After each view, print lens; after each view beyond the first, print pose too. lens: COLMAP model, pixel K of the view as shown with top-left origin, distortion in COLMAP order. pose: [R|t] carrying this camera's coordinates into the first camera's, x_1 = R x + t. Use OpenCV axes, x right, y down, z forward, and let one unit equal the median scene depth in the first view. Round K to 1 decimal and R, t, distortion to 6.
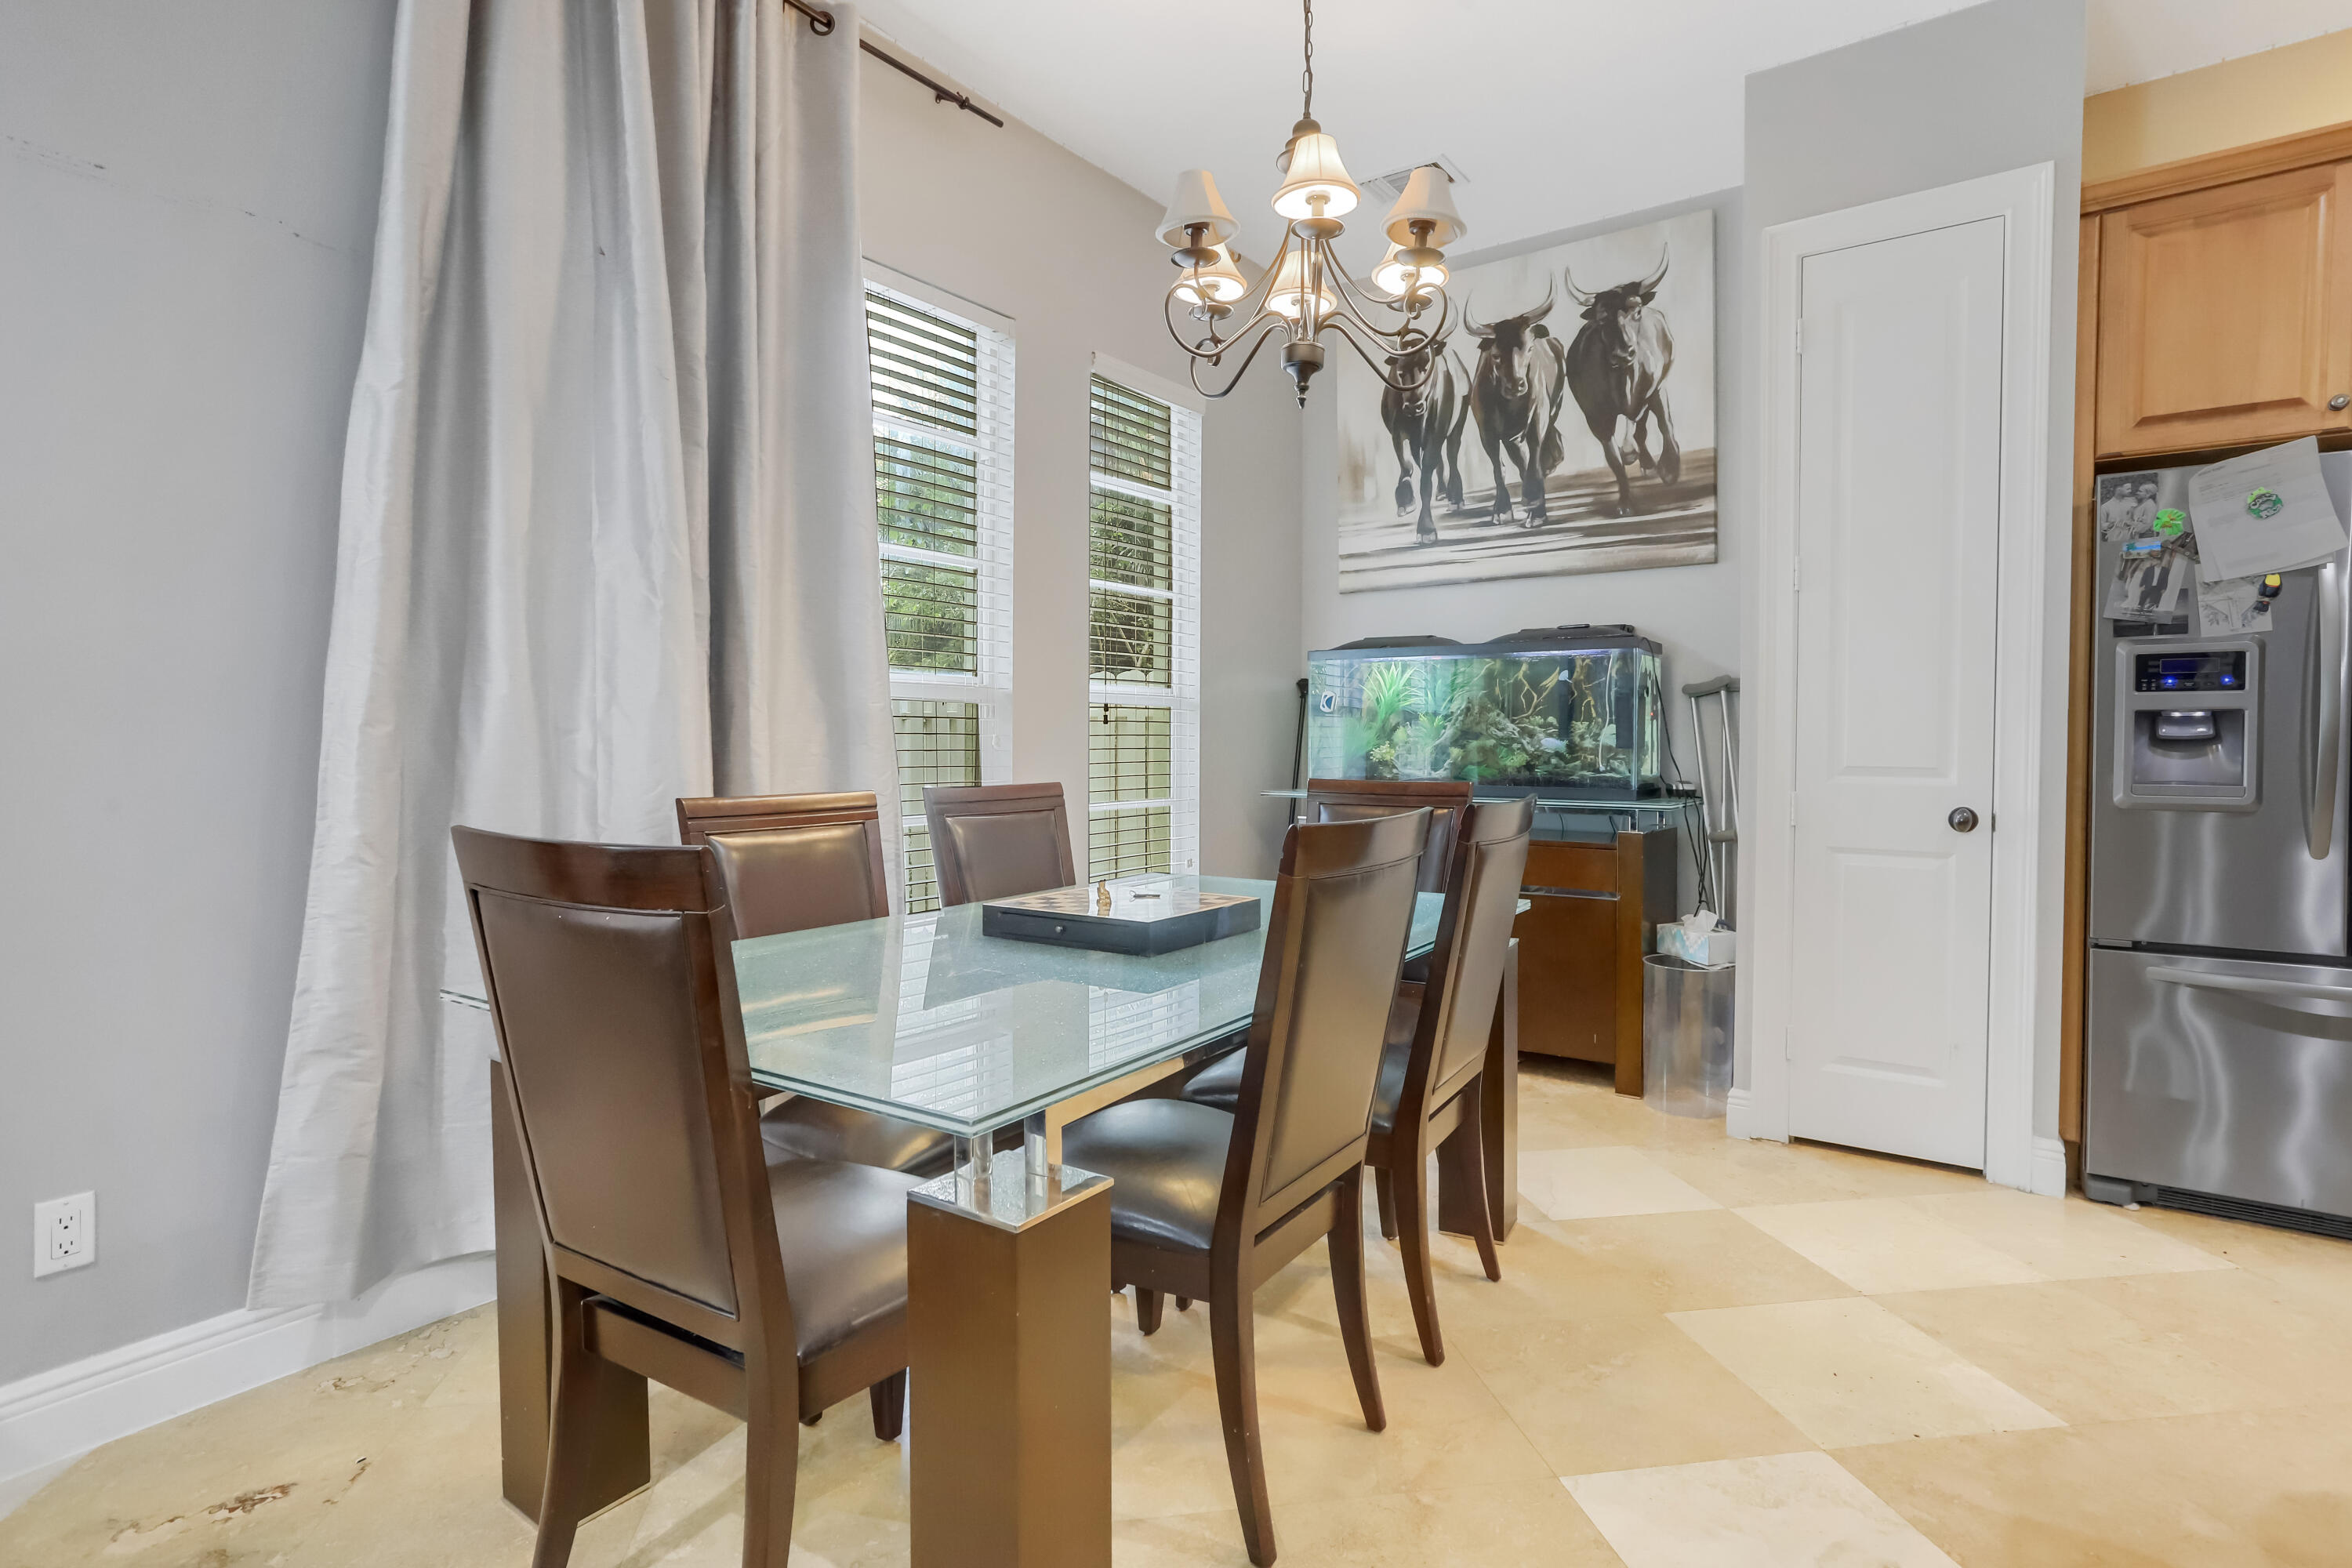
lens RADIAL K [[1196.8, 0, 1164.3], [0, 1196.8, 756.1], [0, 0, 1]] dist [-0.028974, 0.028270]
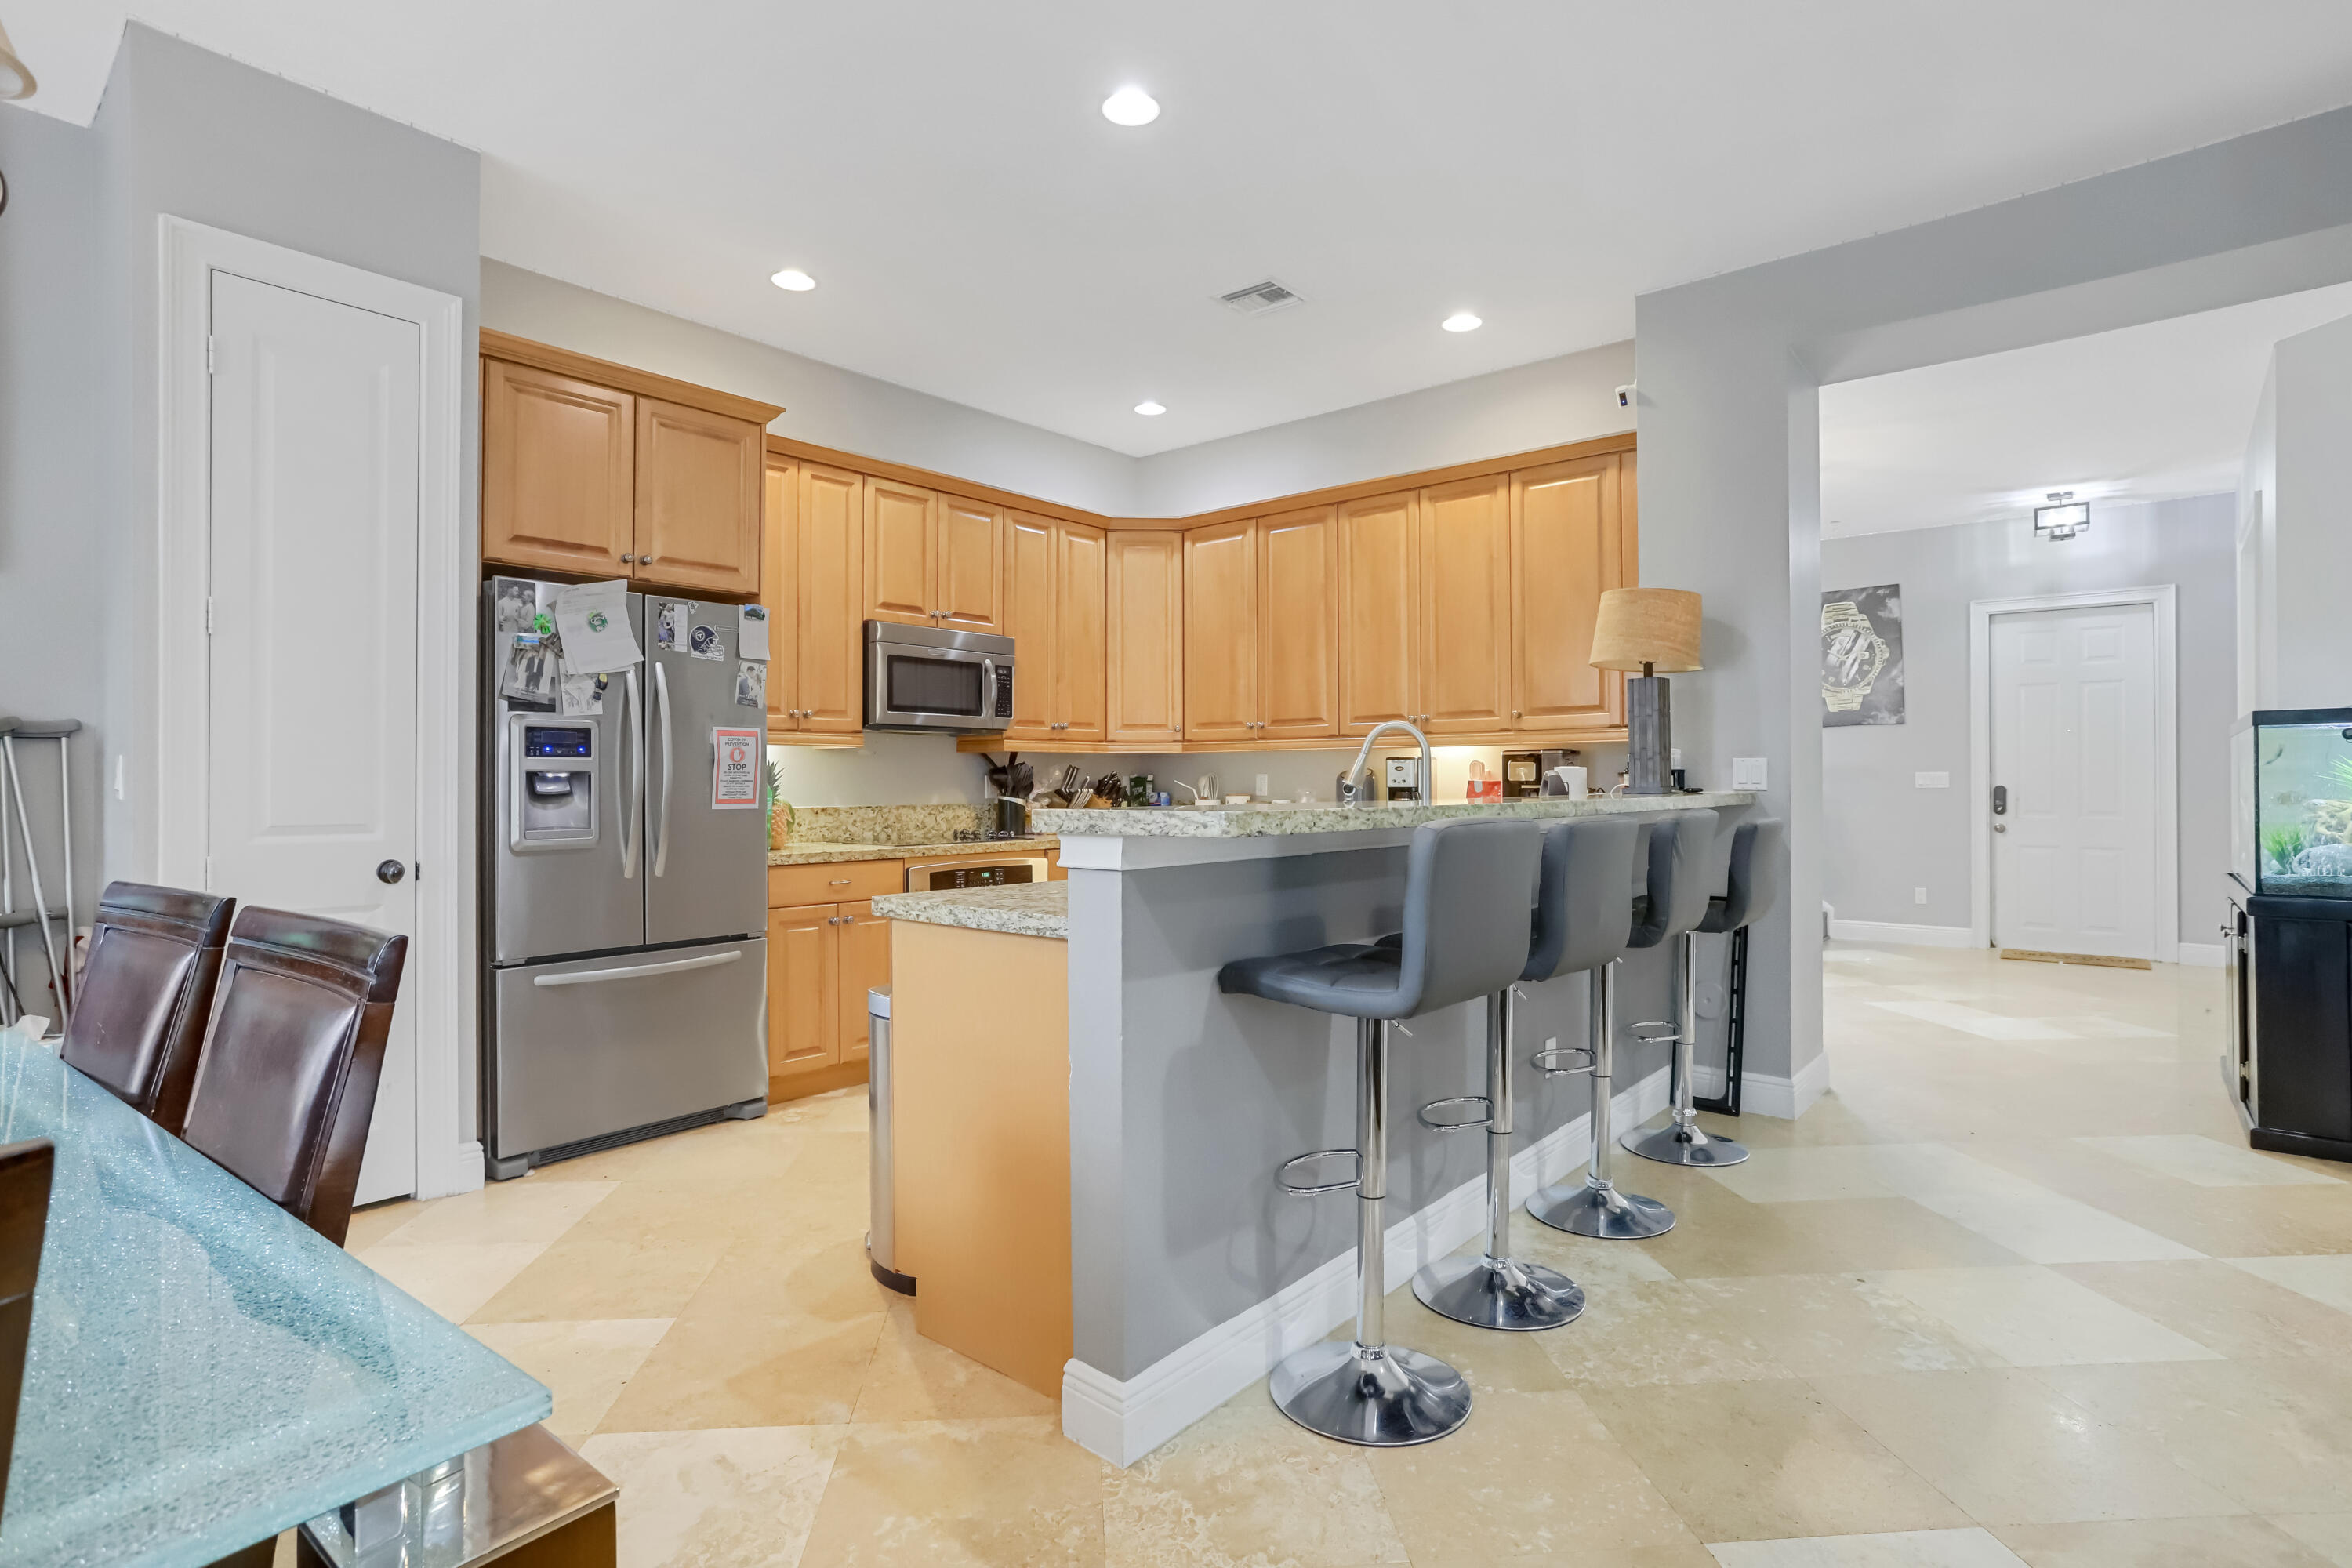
lens RADIAL K [[1161.8, 0, 1173.9], [0, 1161.8, 774.5], [0, 0, 1]] dist [-0.032898, 0.021658]
pose [[0.077369, 0.002476, 0.996999, -0.224621], [0.017590, 0.999838, -0.003848, -0.012888], [-0.996847, 0.017835, 0.077313, 0.161755]]
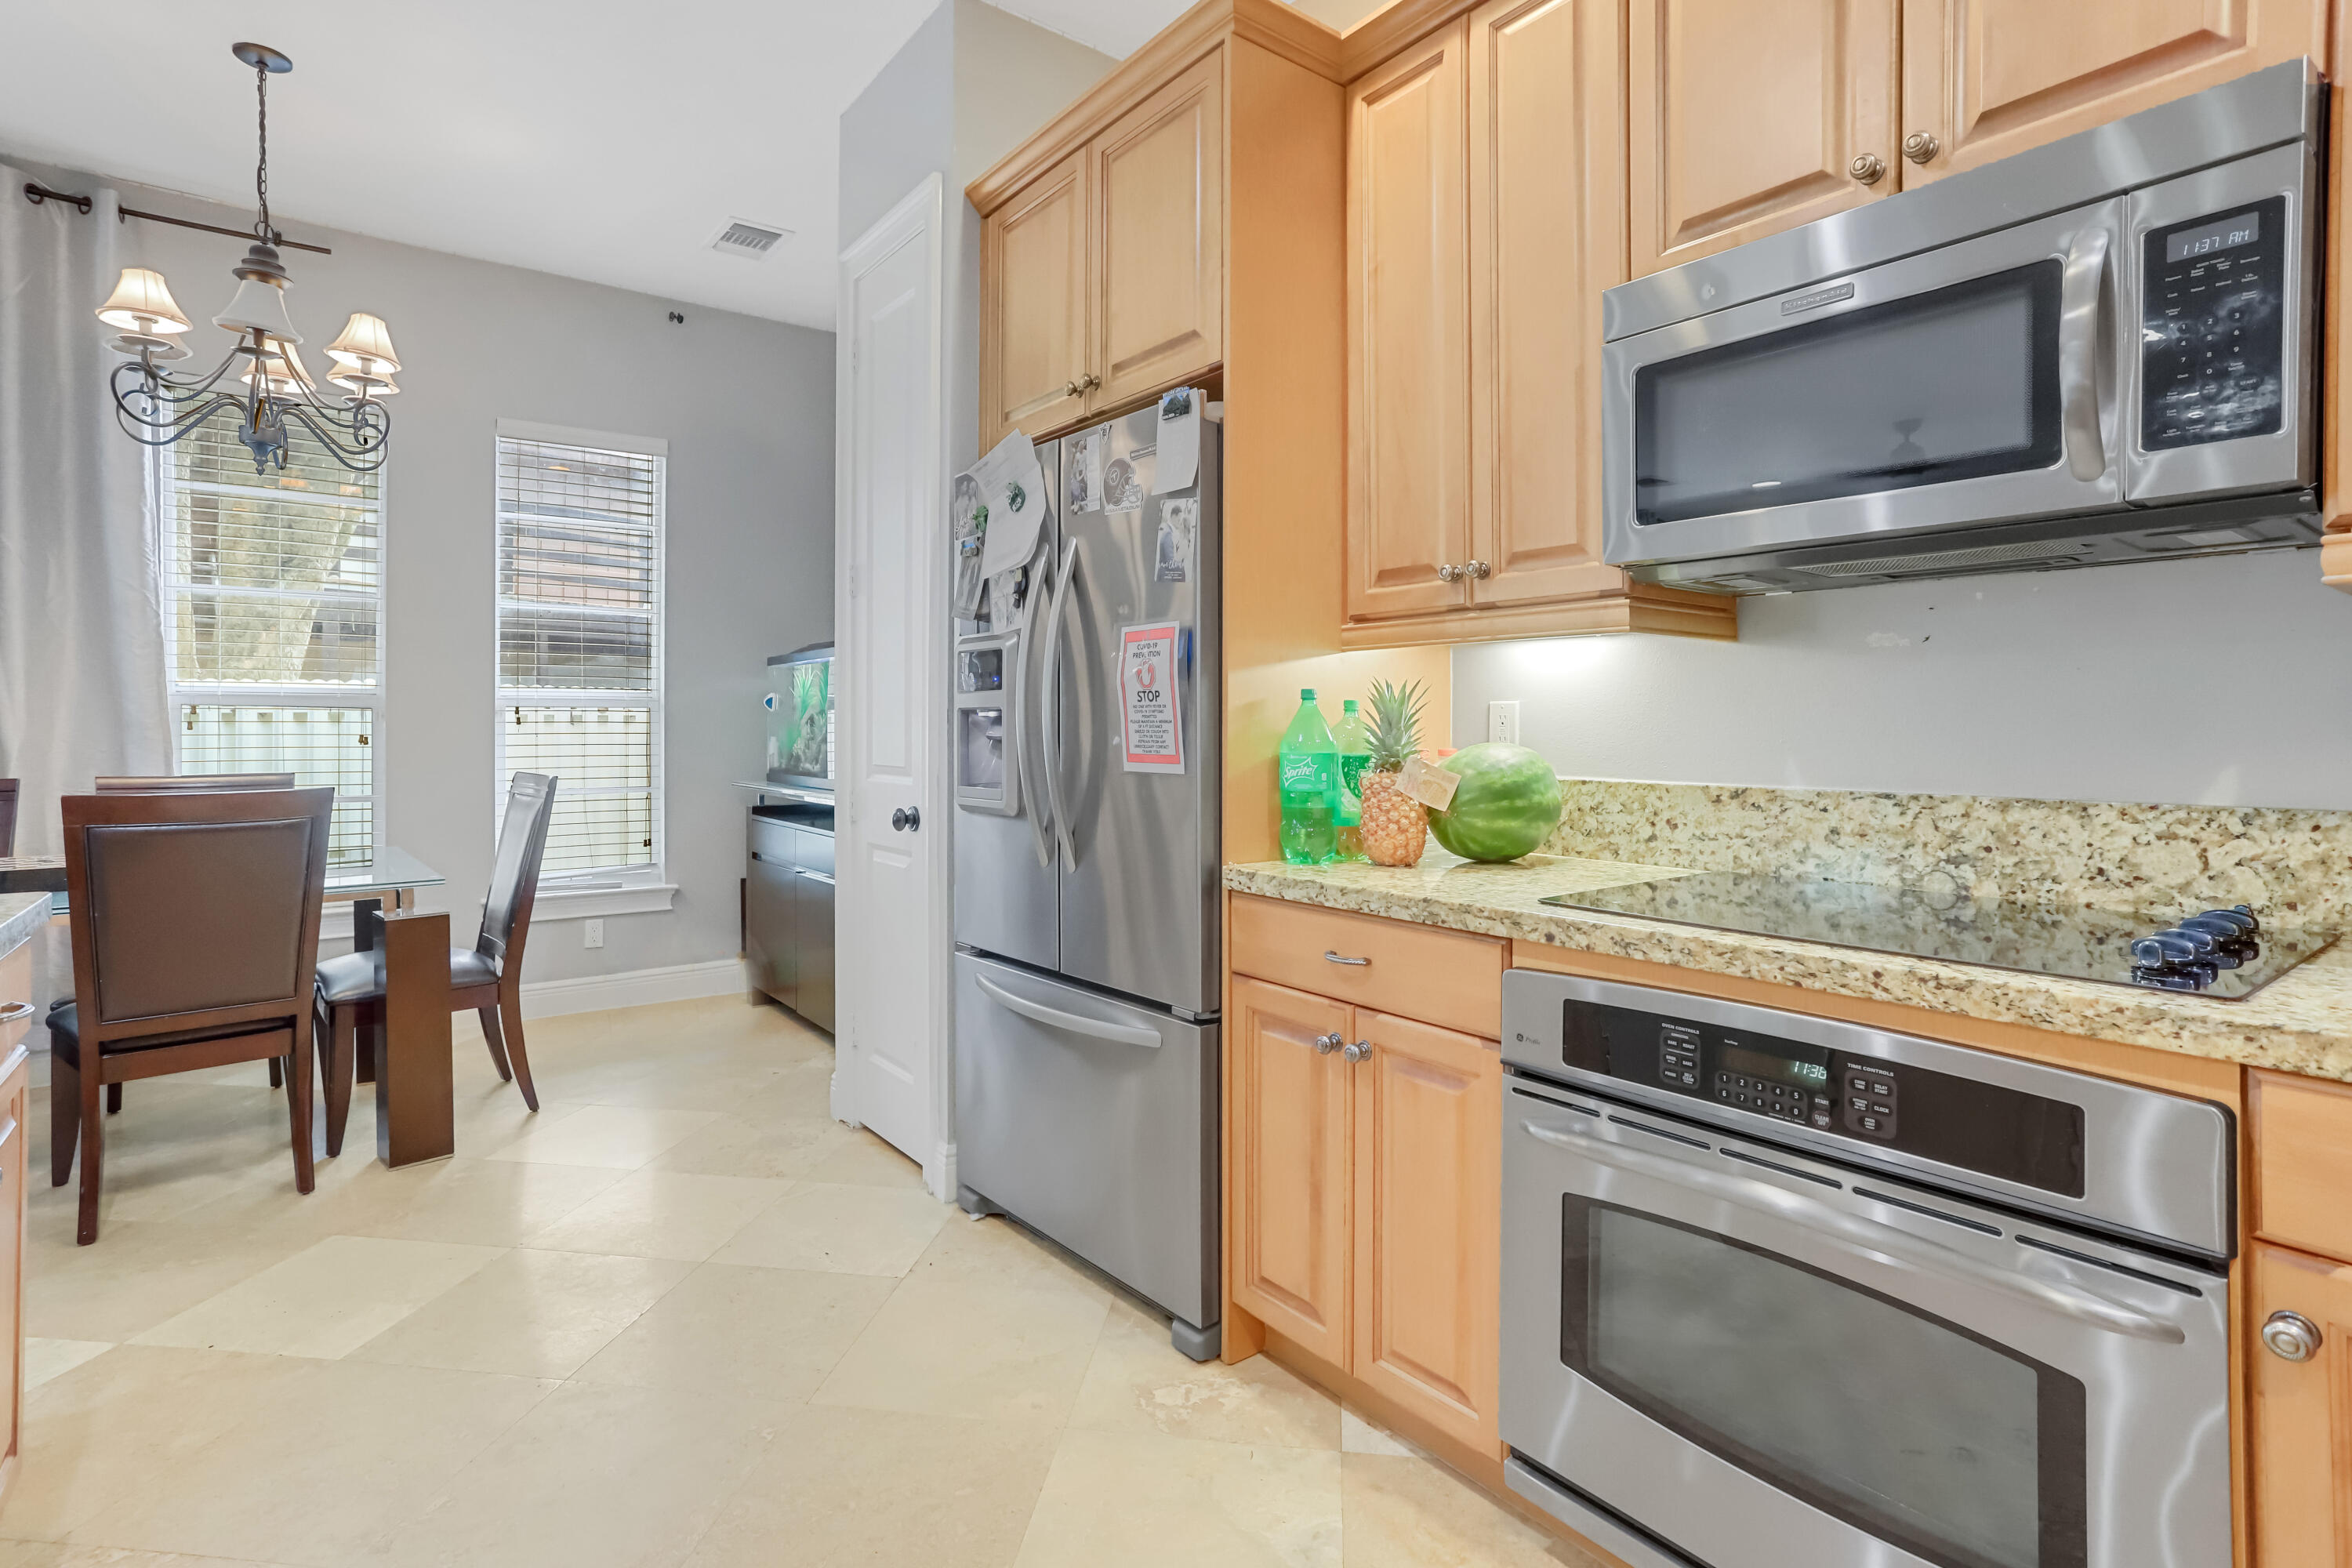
lens RADIAL K [[1149.0, 0, 1175.2], [0, 1149.0, 734.3], [0, 0, 1]] dist [-0.044997, 0.032764]
pose [[0.956337, -0.001923, -0.292259, 0.868448], [-0.001026, 0.999950, -0.009937, -0.006977], [0.292263, 0.009803, 0.956288, 0.101323]]
